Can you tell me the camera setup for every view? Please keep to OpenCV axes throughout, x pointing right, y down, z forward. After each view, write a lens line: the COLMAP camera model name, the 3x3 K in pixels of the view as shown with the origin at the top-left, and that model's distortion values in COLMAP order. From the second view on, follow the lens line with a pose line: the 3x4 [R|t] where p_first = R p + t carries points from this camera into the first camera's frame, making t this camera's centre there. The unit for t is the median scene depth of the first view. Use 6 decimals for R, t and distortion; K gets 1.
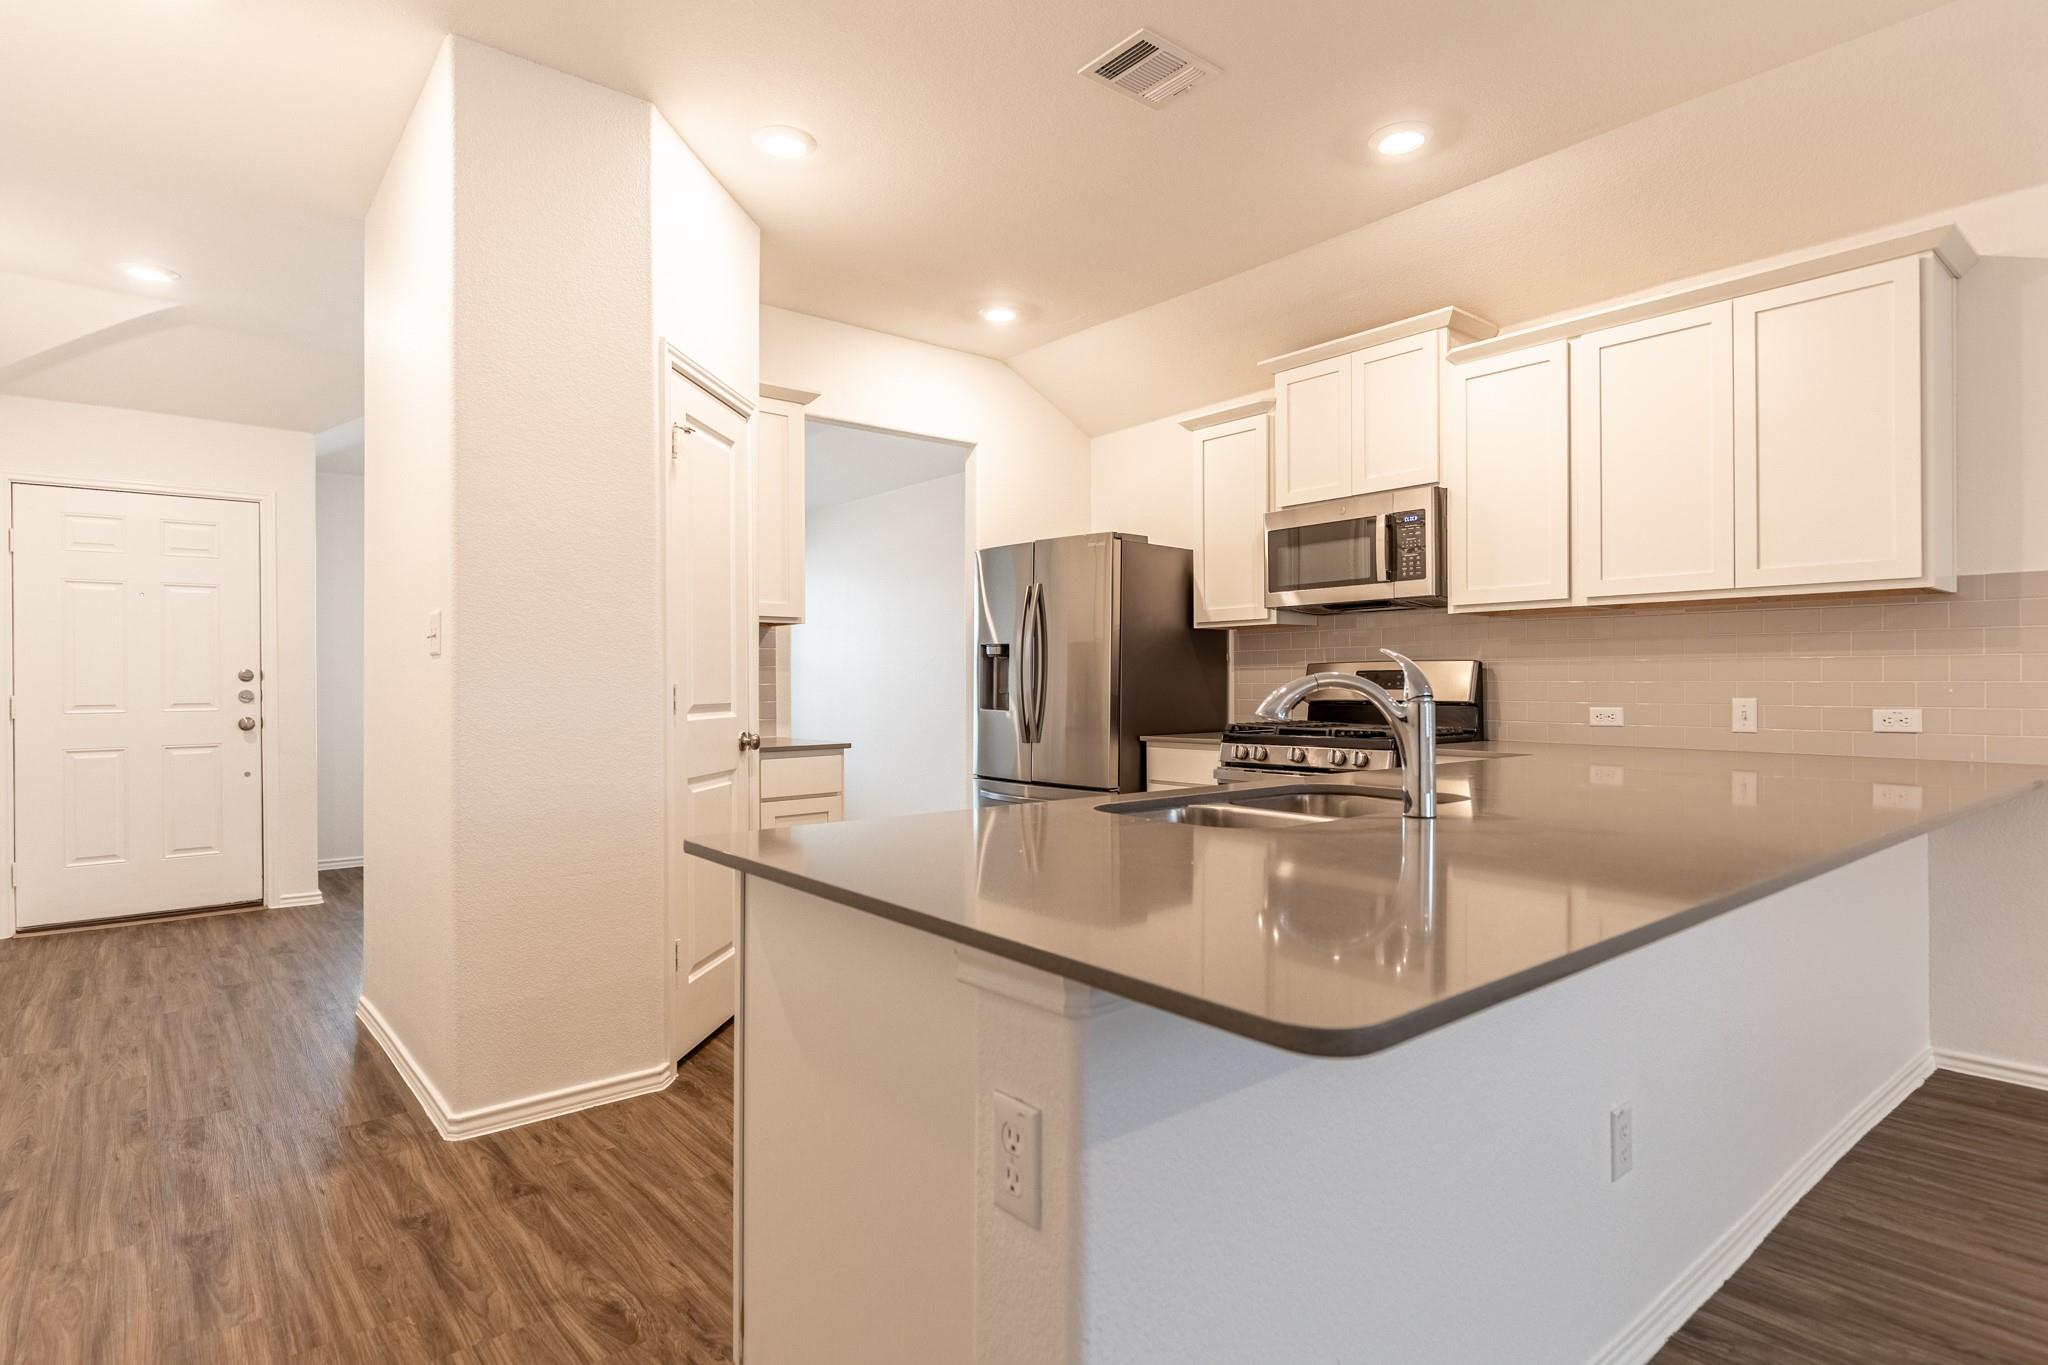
lens RADIAL K [[1075.3, 0, 1045.2], [0, 1075.3, 683.5], [0, 0, 1]] dist [0.012106, 0.001007]
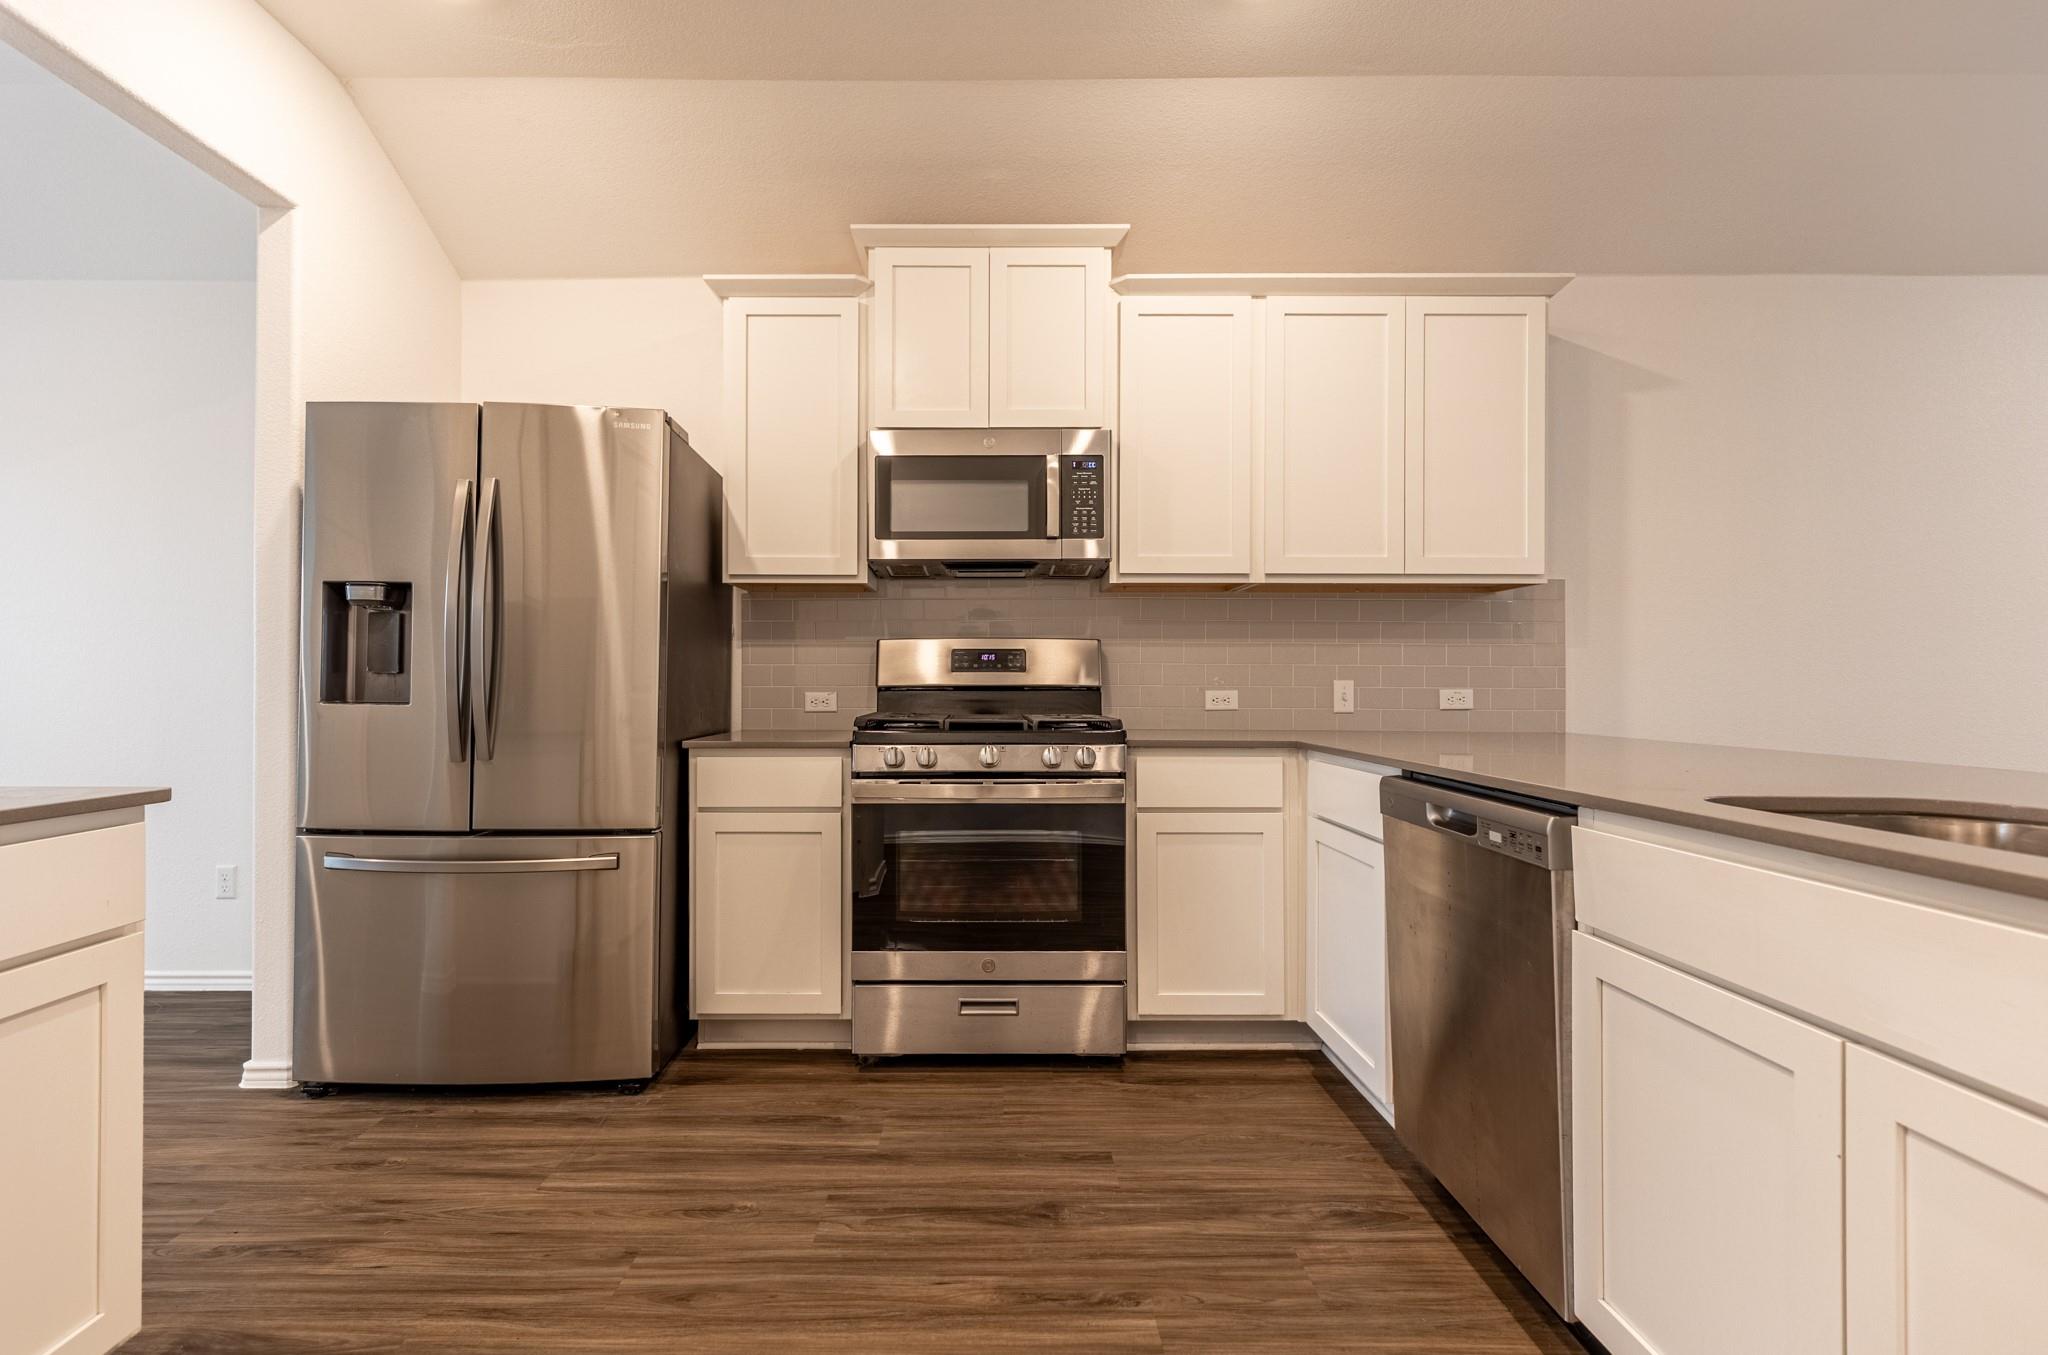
lens RADIAL K [[912.4, 0, 992.2], [0, 912.4, 679.7], [0, 0, 1]] dist [0.005839, -0.002122]
pose [[0.655032, 0.006301, 0.755575, -0.246068], [-0.005492, 0.999979, -0.003578, 0.016084], [-0.755581, -0.001806, 0.655053, 0.614634]]
